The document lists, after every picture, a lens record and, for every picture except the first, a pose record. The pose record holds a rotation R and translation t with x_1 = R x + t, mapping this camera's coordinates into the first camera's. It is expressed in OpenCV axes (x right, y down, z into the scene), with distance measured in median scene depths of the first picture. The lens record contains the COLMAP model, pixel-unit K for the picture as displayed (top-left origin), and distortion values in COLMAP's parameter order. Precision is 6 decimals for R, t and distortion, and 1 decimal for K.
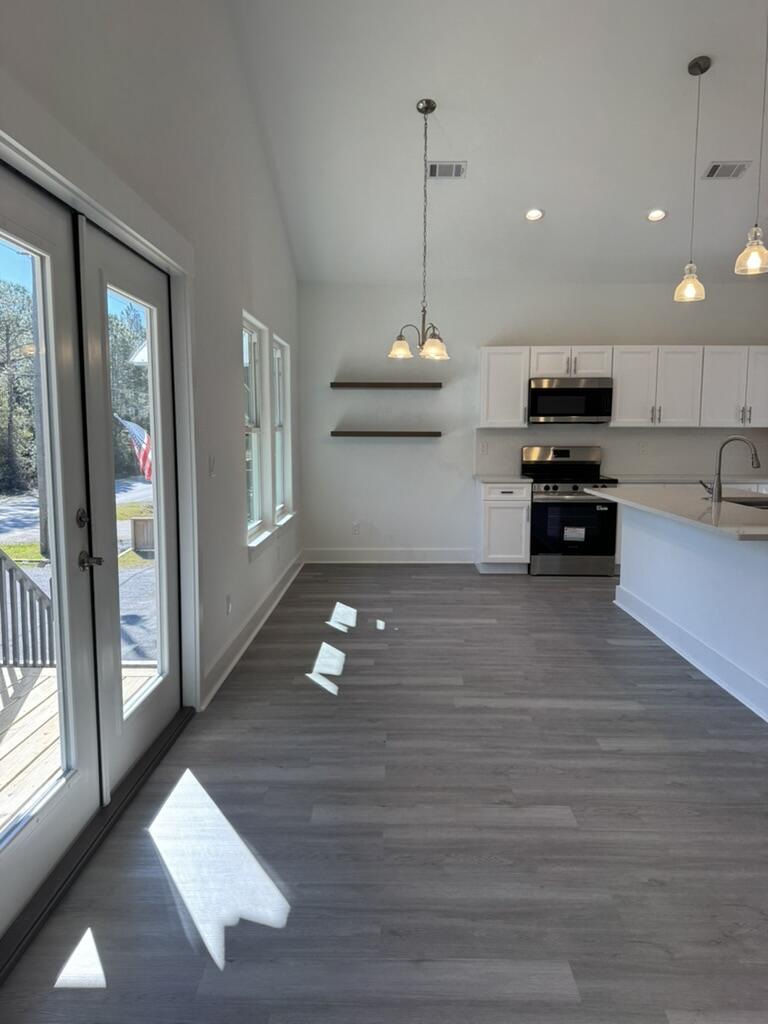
lens RADIAL K [[709.6, 0, 386.7], [0, 709.6, 510.1], [0, 0, 1]] dist [0.104030, -0.154433]
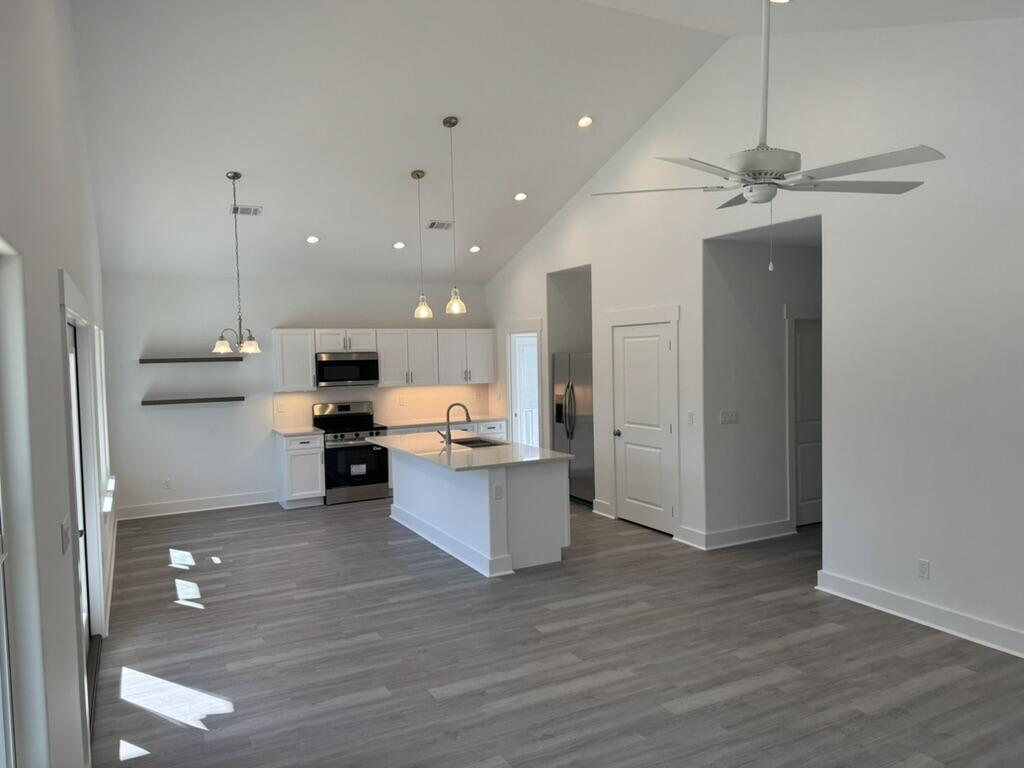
lens RADIAL K [[711.7, 0, 513.7], [0, 711.7, 386.5], [0, 0, 1]] dist [0.107314, -0.140872]
pose [[0.878260, -0.045401, 0.476023, -0.123592], [0.076475, 0.996005, -0.046101, -0.041482], [-0.472028, 0.076892, 0.878224, -0.356863]]
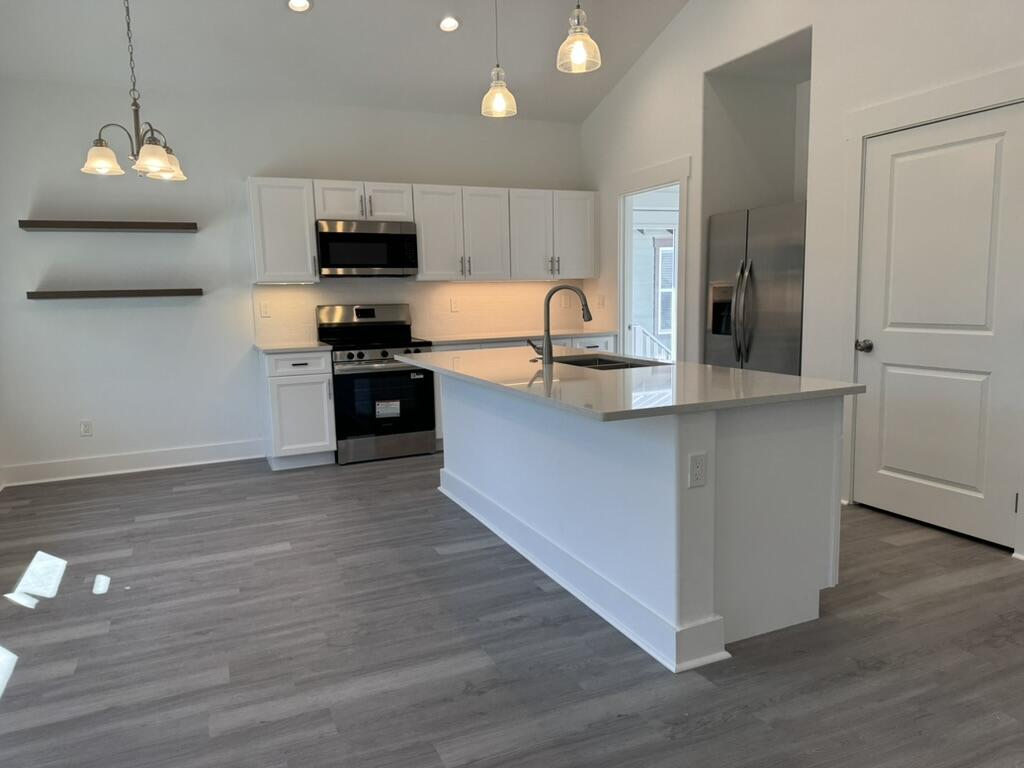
lens RADIAL K [[709.6, 0, 515.5], [0, 709.6, 388.4], [0, 0, 1]] dist [0.104030, -0.154433]
pose [[0.905610, -0.081365, 0.416233, 0.060498], [0.072216, 0.996676, 0.037707, -0.012670], [-0.417918, -0.004089, 0.908476, 0.204639]]
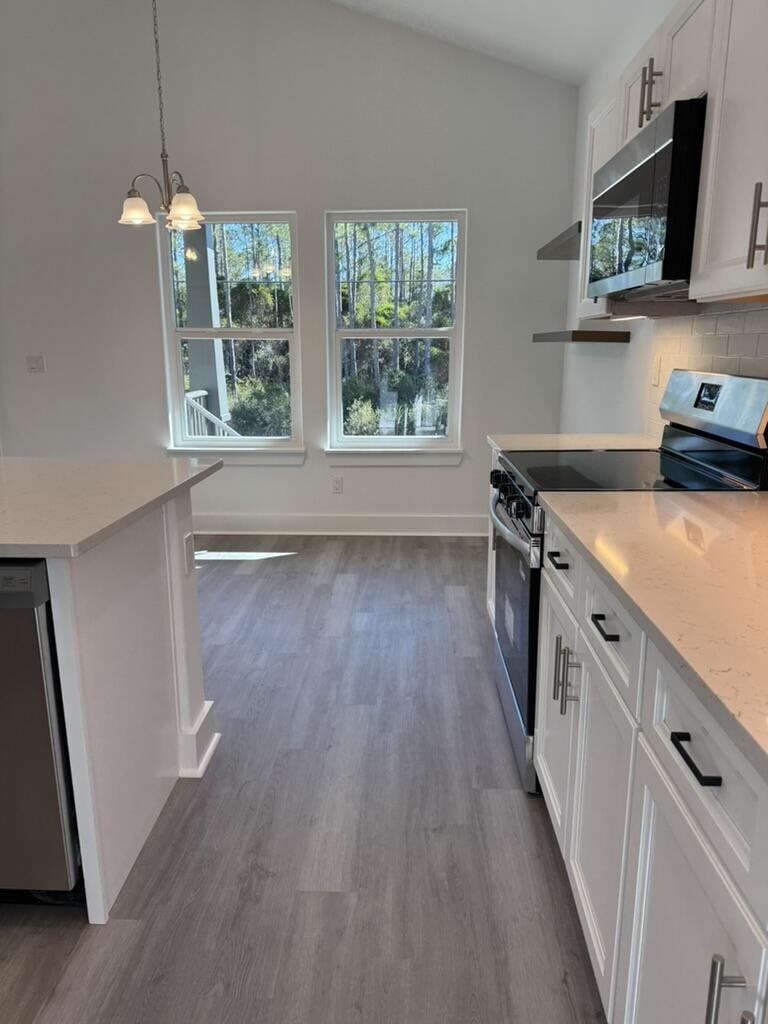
lens RADIAL K [[711.7, 0, 367.3], [0, 711.7, 510.7], [0, 0, 1]] dist [0.107314, -0.140872]
pose [[-0.043936, 0.216132, -0.975375, 0.672553], [-0.105455, 0.969860, 0.219660, -0.098304], [0.993453, 0.112509, -0.019819, 1.042571]]
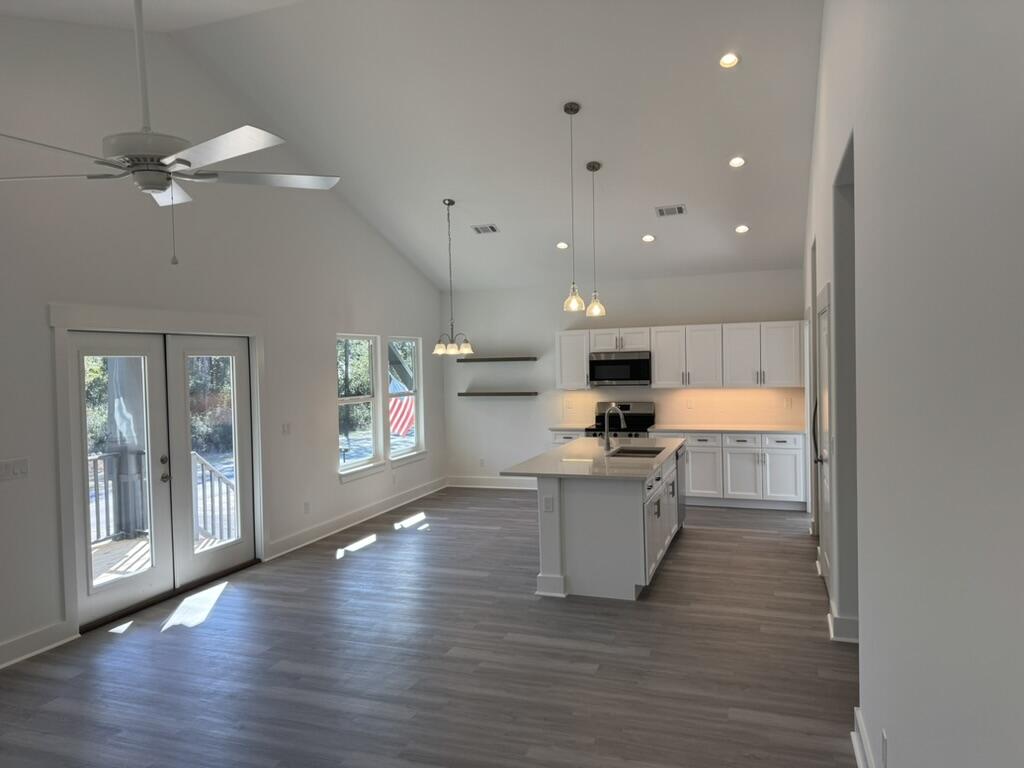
lens RADIAL K [[711.7, 0, 513.7], [0, 711.7, 386.5], [0, 0, 1]] dist [0.107314, -0.140872]
pose [[0.944068, -0.014525, -0.329431, 0.580672], [-0.009450, 0.997427, -0.071060, -0.028212], [0.329616, 0.070198, 0.941502, -0.350377]]
